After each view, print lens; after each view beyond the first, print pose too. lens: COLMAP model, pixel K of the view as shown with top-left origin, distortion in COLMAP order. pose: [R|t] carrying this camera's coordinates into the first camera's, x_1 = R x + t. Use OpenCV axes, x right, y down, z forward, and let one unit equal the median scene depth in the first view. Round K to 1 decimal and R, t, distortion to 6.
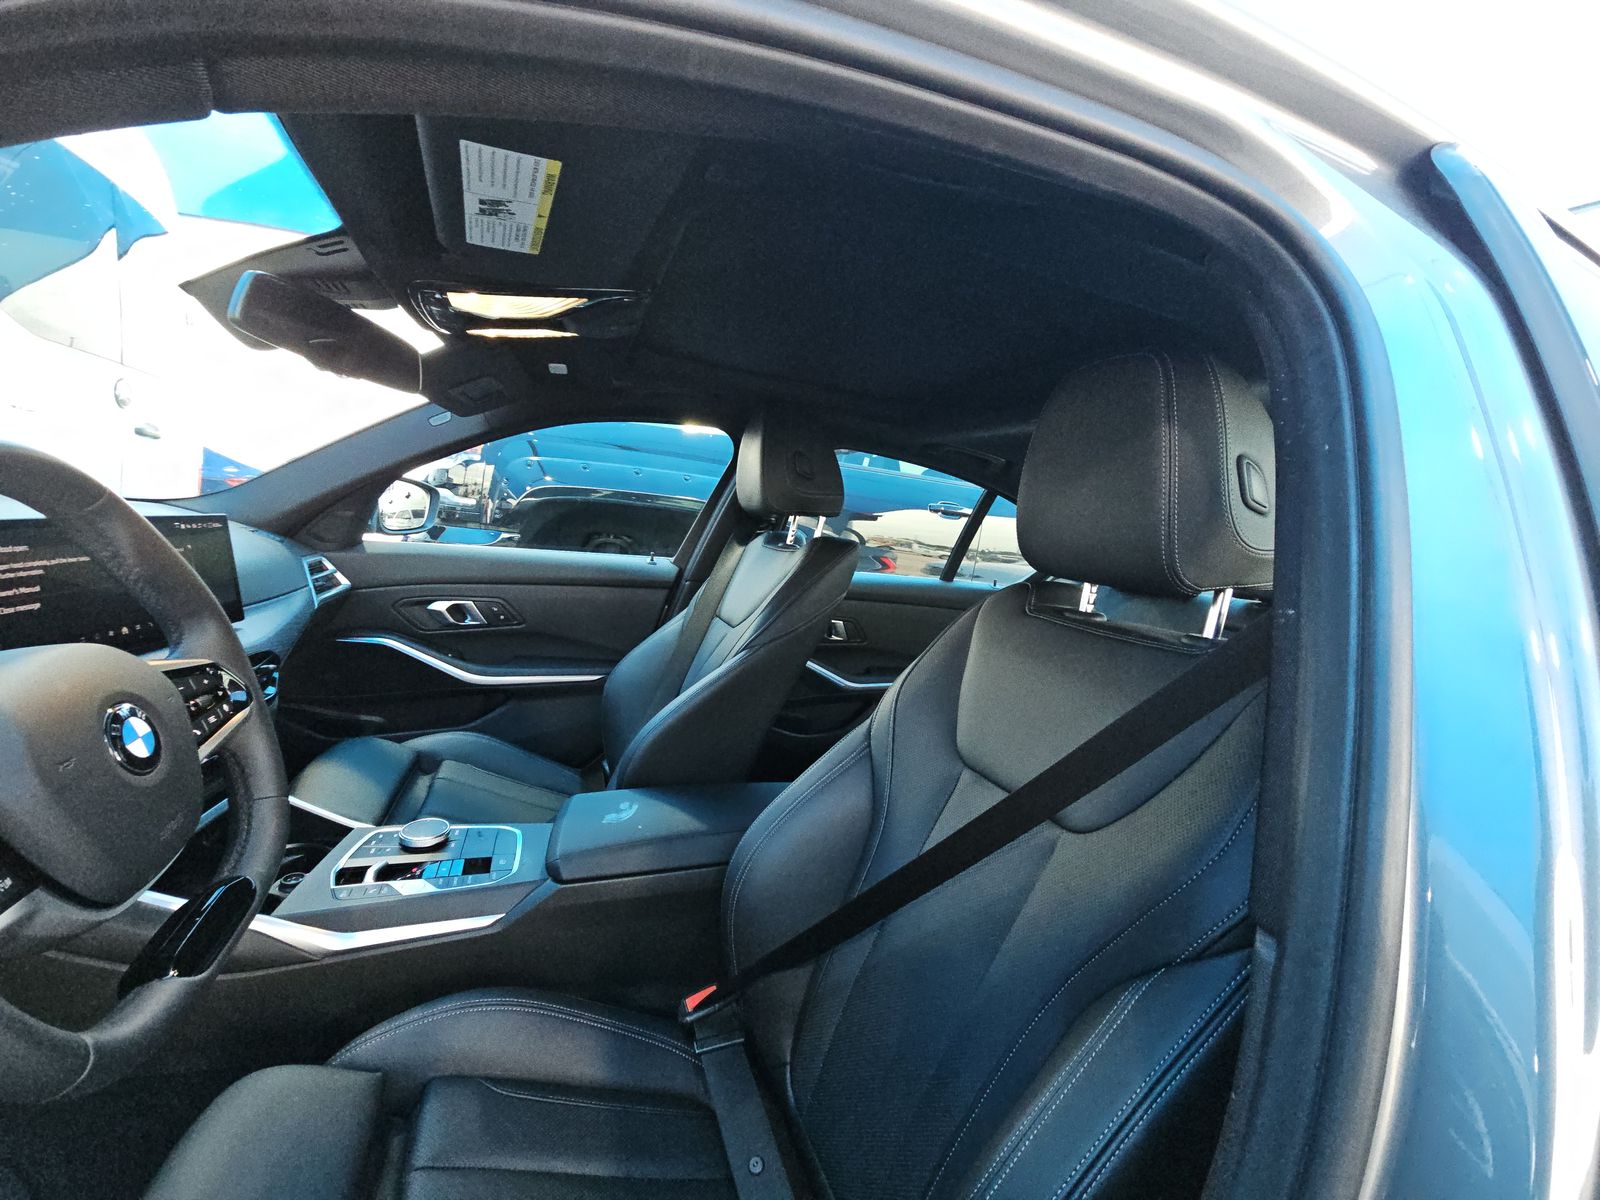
lens RADIAL K [[644.0, 0, 791.6], [0, 644.0, 597.0], [0, 0, 1]] dist [-0.001444, -0.002942]
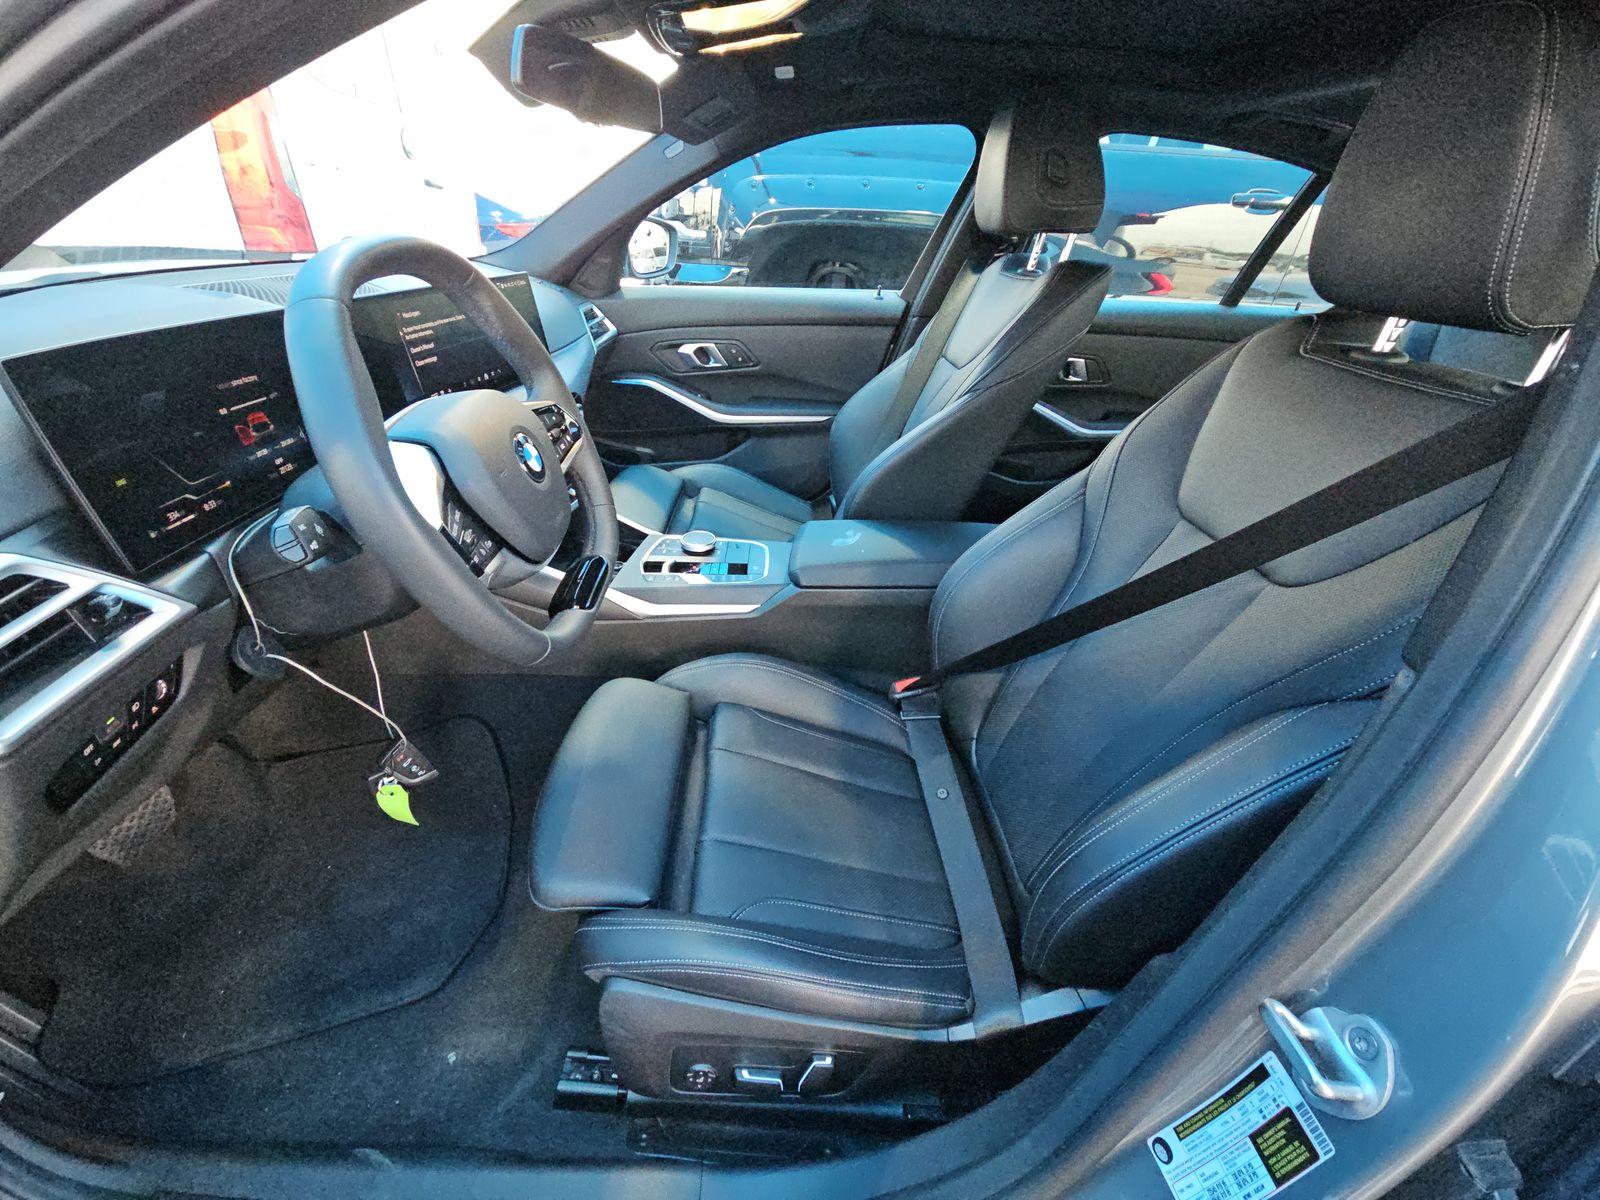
lens RADIAL K [[644.0, 0, 792.7], [0, 644.0, 600.5], [0, 0, 1]] dist [-0.001444, -0.002942]
pose [[0.944563, 0.106378, -0.310620, 0.018871], [0.022861, 0.922454, 0.385429, -0.015963], [0.327534, -0.371163, 0.868884, -0.100187]]
